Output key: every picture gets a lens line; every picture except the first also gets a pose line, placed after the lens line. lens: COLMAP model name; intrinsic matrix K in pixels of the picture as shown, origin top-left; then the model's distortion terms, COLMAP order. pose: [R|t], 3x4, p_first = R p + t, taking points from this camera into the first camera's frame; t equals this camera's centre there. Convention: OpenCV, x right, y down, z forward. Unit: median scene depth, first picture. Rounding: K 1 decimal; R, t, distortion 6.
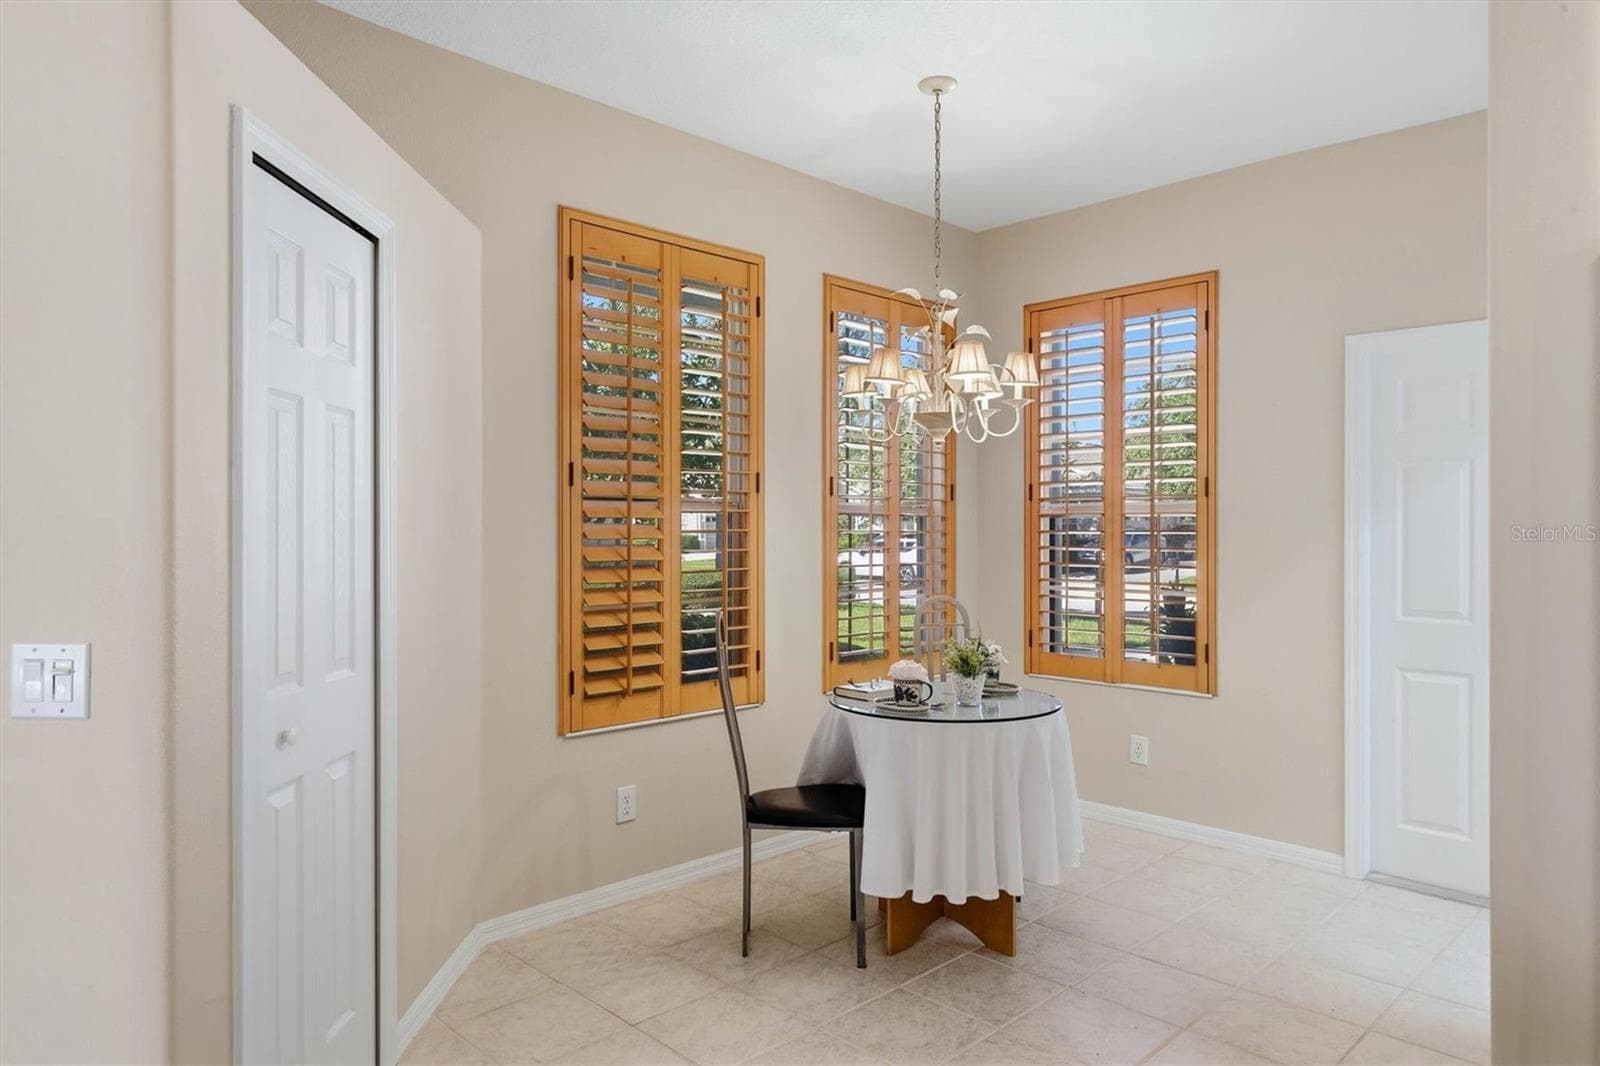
lens RADIAL K [[1012.2, 0, 800.0], [0, 1012.2, 533.0], [0, 0, 1]] dist [-0.001667, -0.000897]
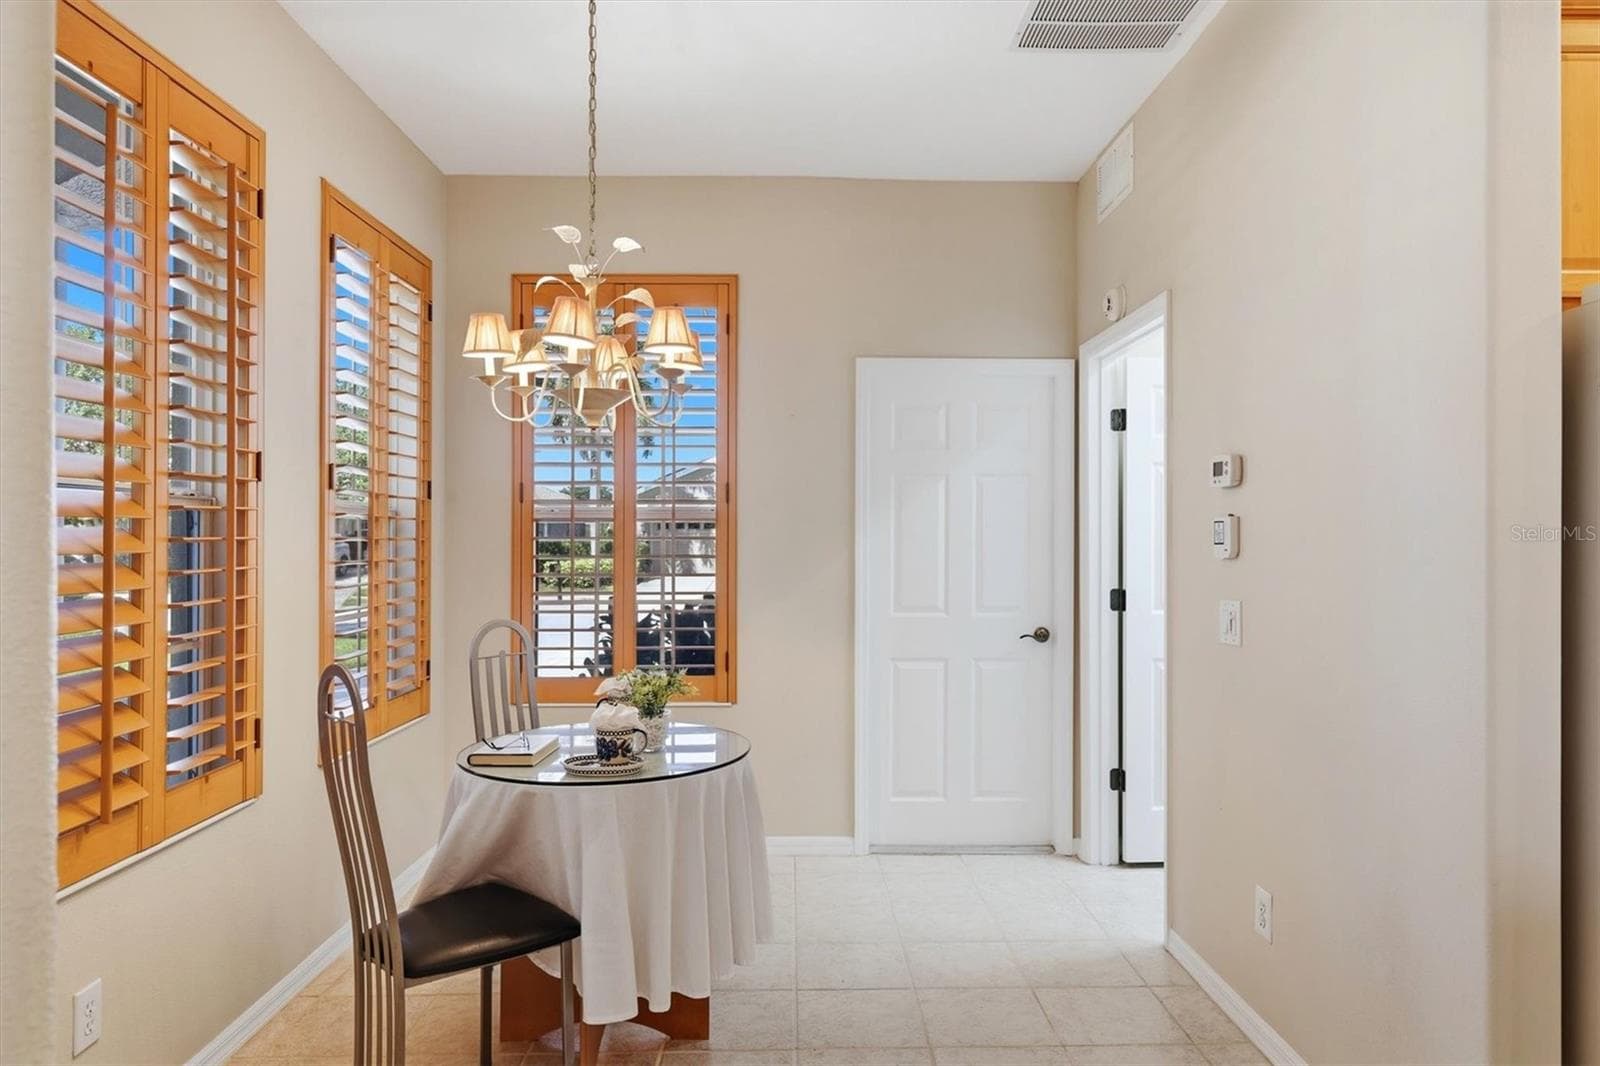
lens RADIAL K [[1012.2, 0, 800.0], [0, 1012.2, 533.0], [0, 0, 1]] dist [-0.001667, -0.000897]
pose [[0.690517, 0.000500, 0.723316, -0.289864], [0.004565, 0.999977, -0.005049, -0.000842], [-0.723302, 0.006788, 0.690499, 0.293727]]
